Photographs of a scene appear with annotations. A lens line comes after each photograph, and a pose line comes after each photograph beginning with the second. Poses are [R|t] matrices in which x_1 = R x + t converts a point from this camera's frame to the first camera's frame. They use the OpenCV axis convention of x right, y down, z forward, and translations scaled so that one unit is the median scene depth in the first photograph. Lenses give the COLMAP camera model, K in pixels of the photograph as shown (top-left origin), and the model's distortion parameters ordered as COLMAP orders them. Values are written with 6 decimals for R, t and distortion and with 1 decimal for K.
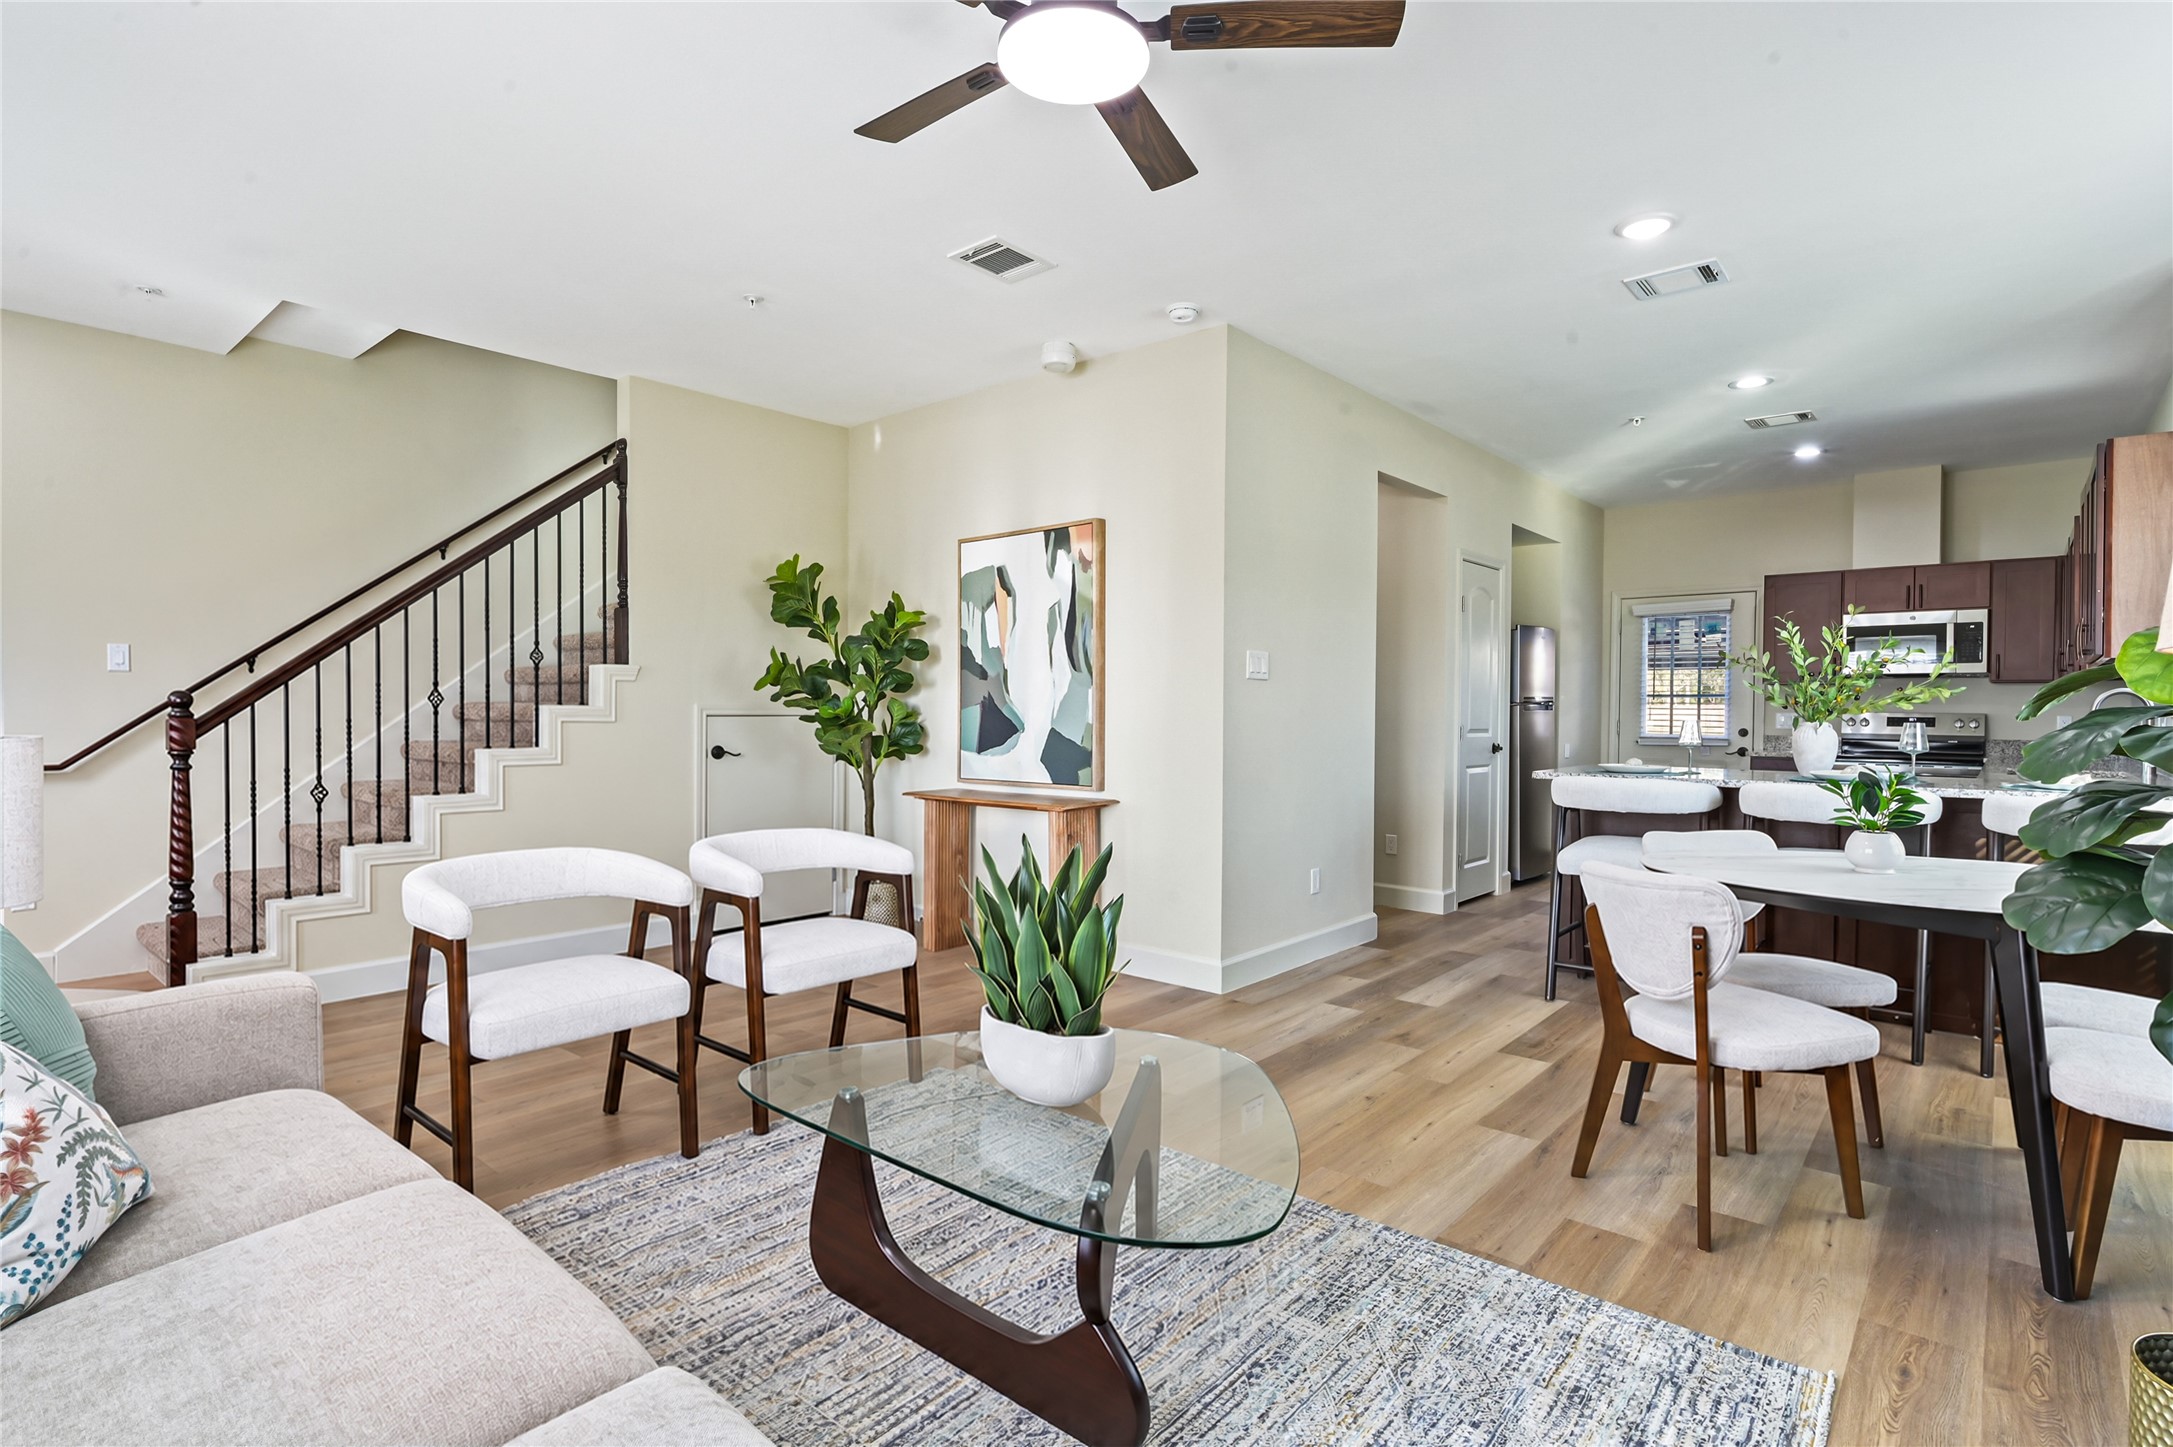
lens RADIAL K [[1069.0, 0, 1086.5], [0, 1069.0, 723.5], [0, 0, 1]] dist [-0.003032, -0.000186]
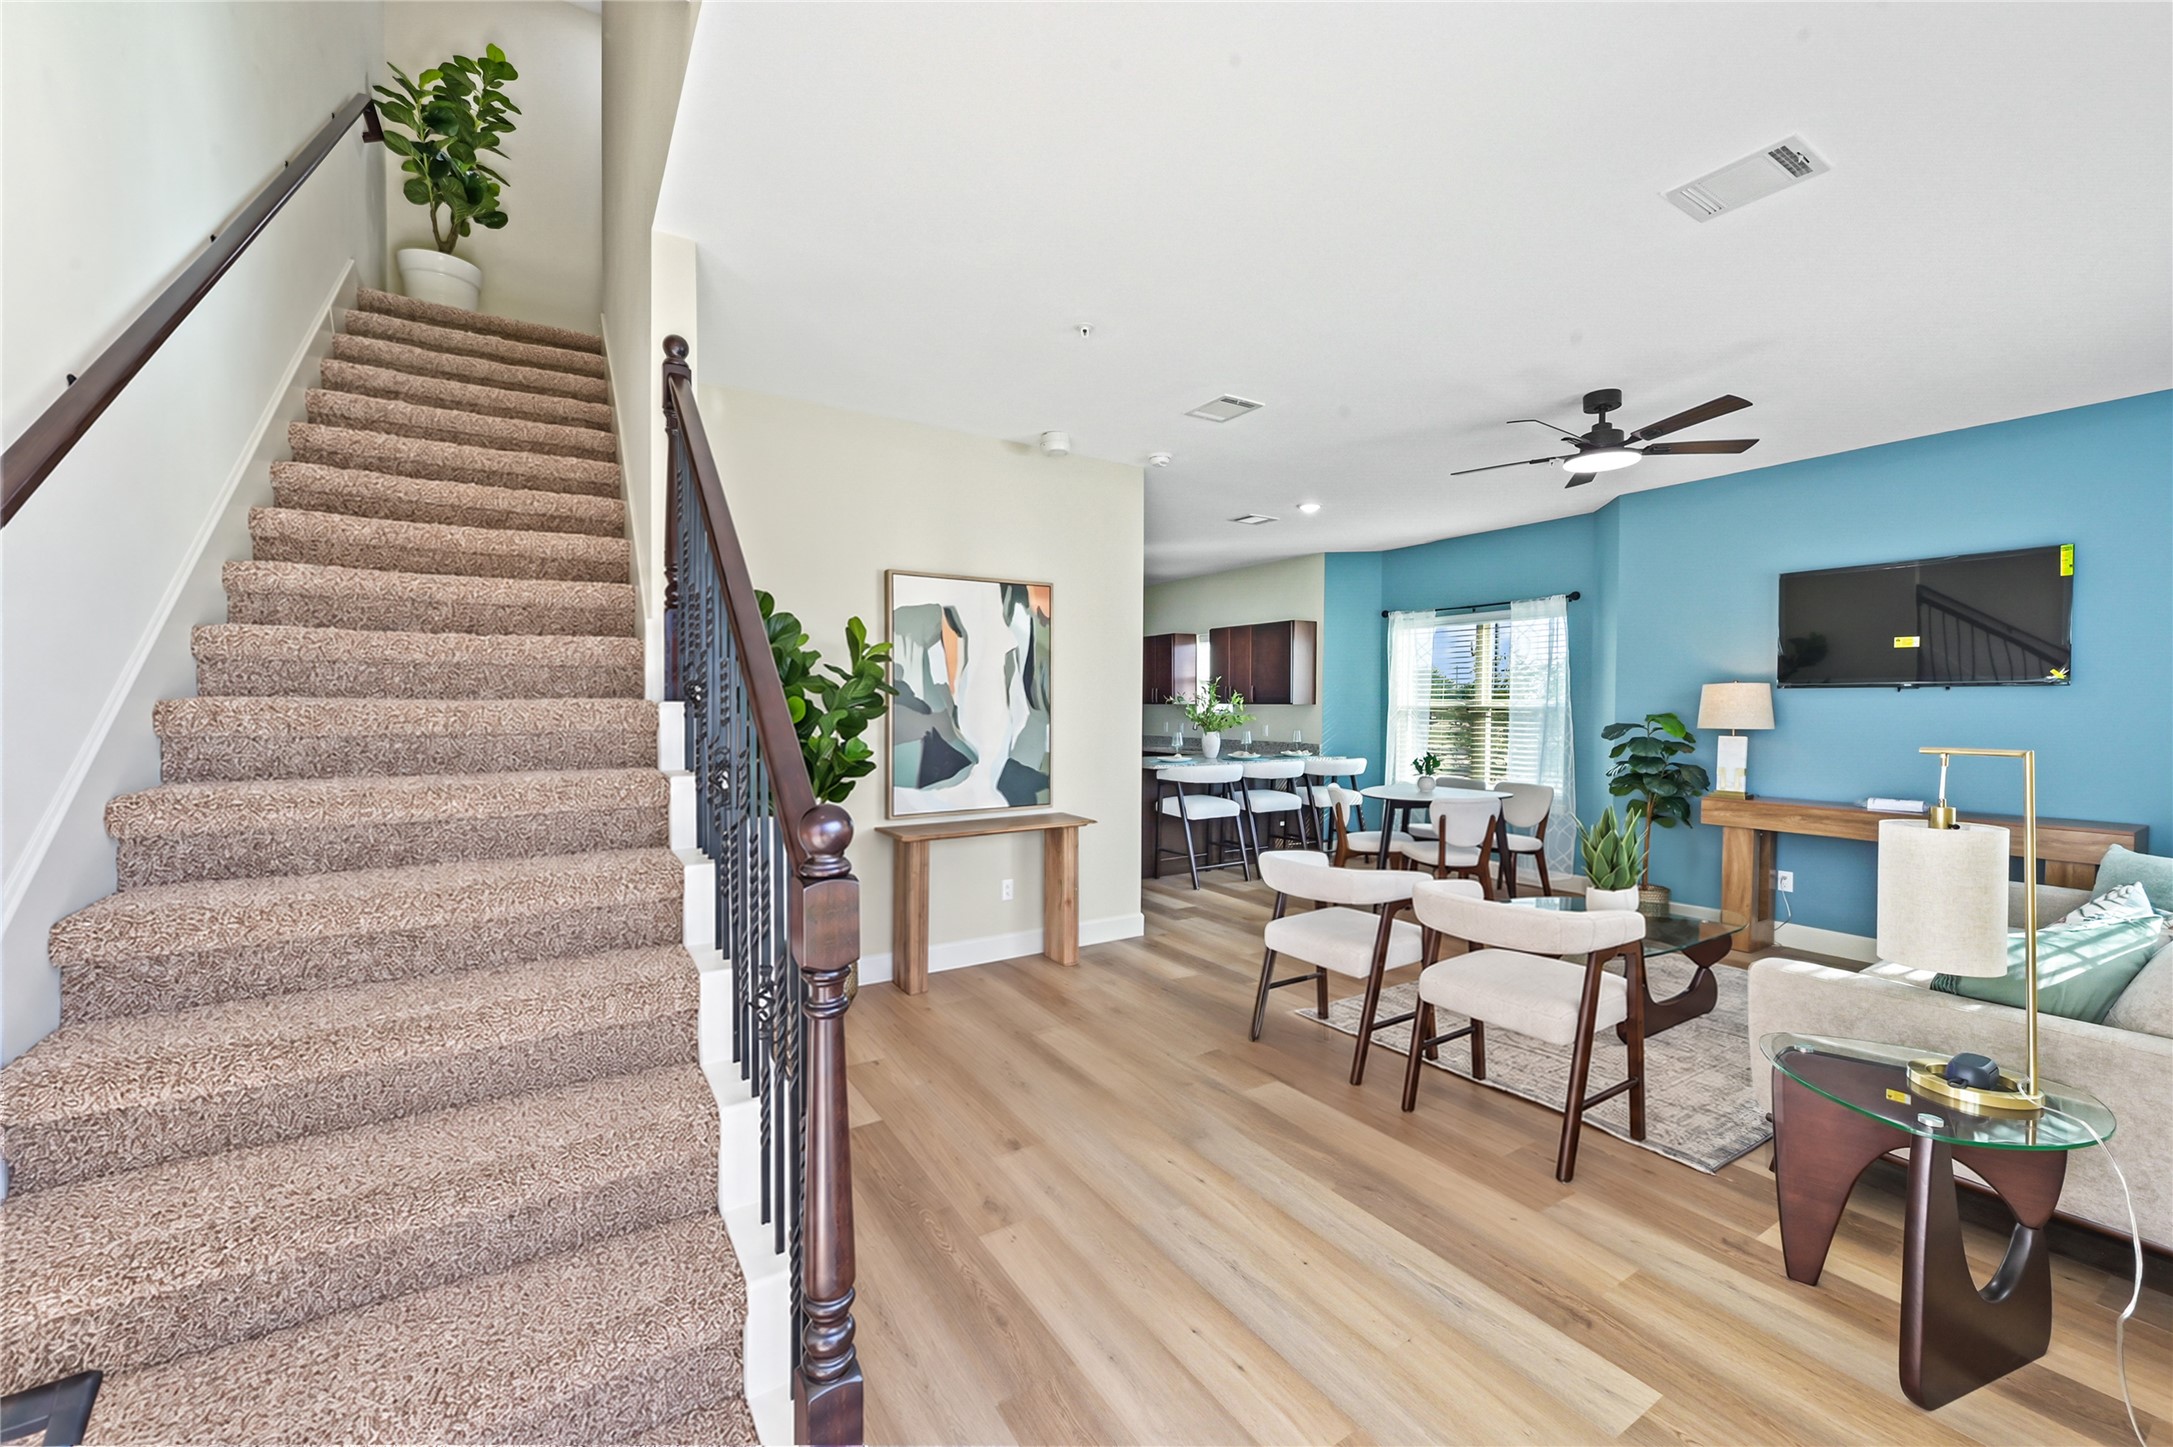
lens RADIAL K [[841.9, 0, 1086.5], [0, 841.9, 723.5], [0, 0, 1]] dist [-0.029412, 0.000006]
pose [[0.282308, -0.028382, 0.958904, -0.833202], [0.008321, 0.999597, 0.027137, -0.054050], [-0.959288, 0.000319, 0.282430, 0.640432]]
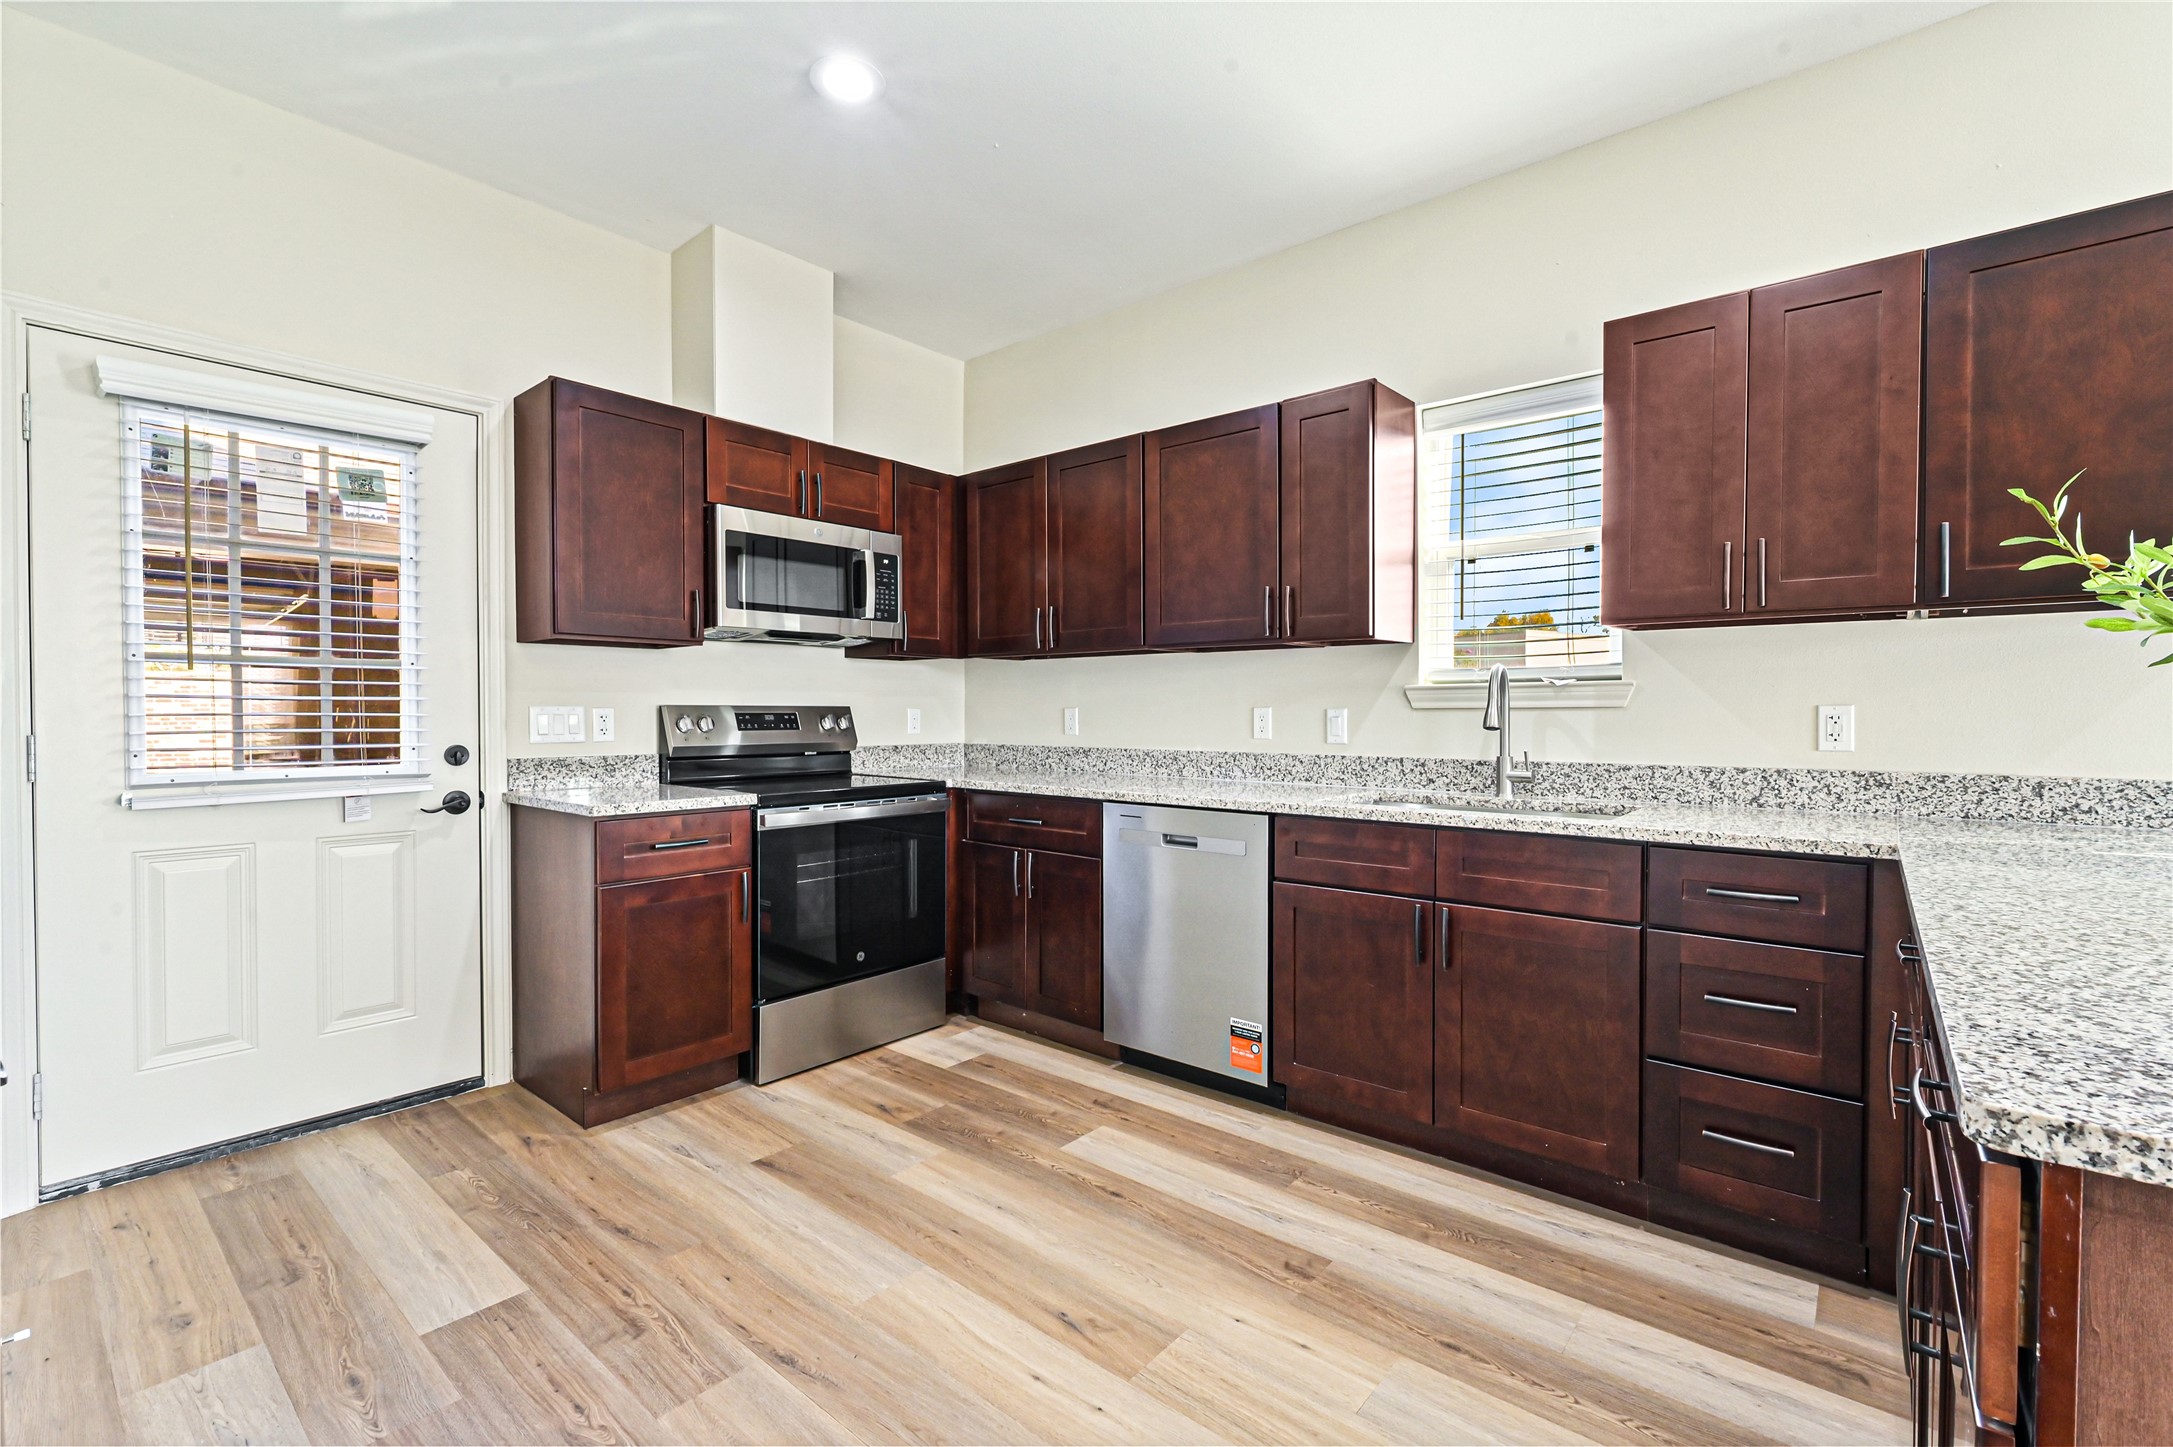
lens RADIAL K [[947.9, 0, 1086.5], [0, 947.9, 723.5], [0, 0, 1]] dist [-0.001084, -0.000330]
pose [[-0.012773, -0.021886, 0.999679, 0.360185], [0.015244, 0.999640, 0.022080, -0.011565], [-0.999802, 0.015521, -0.012435, 1.102215]]
